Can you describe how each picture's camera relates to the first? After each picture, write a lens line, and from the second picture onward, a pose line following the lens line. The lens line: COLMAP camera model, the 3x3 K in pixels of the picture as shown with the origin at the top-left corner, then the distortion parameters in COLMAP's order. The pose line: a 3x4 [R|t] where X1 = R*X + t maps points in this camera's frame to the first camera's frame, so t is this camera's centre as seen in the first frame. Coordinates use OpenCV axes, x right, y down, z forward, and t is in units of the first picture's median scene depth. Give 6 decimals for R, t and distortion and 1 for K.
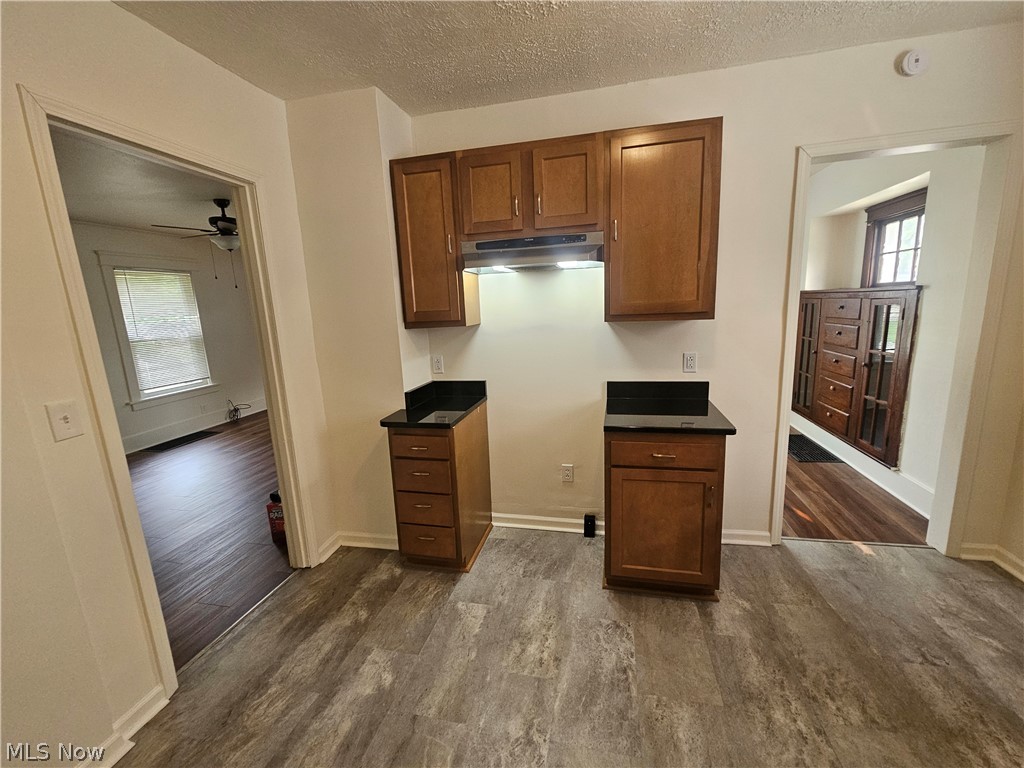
lens RADIAL K [[419.2, 0, 513.7], [0, 419.2, 383.4], [0, 0, 1]] dist [0.000130, 0.000372]
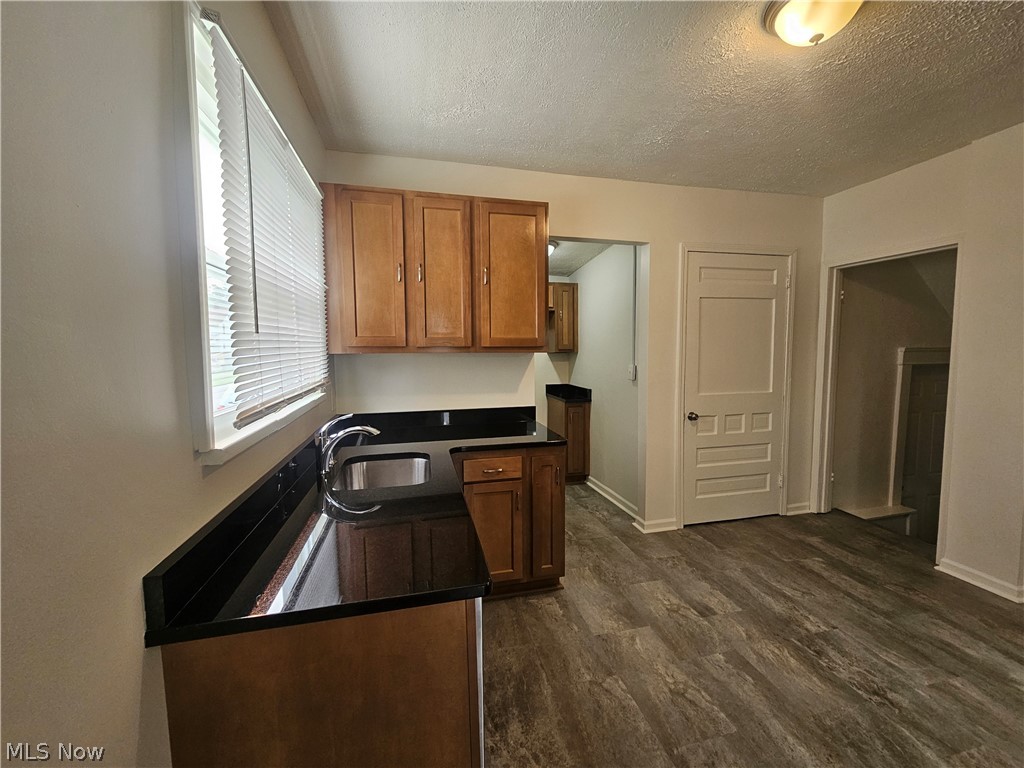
lens RADIAL K [[423.9, 0, 513.2], [0, 423.9, 385.7], [0, 0, 1]] dist [-0.000434, 0.000714]
pose [[-0.894197, 0.096672, -0.437111, 1.029623], [-0.029844, 0.961361, 0.273668, -0.211067], [0.446677, 0.257758, -0.856761, 0.985225]]
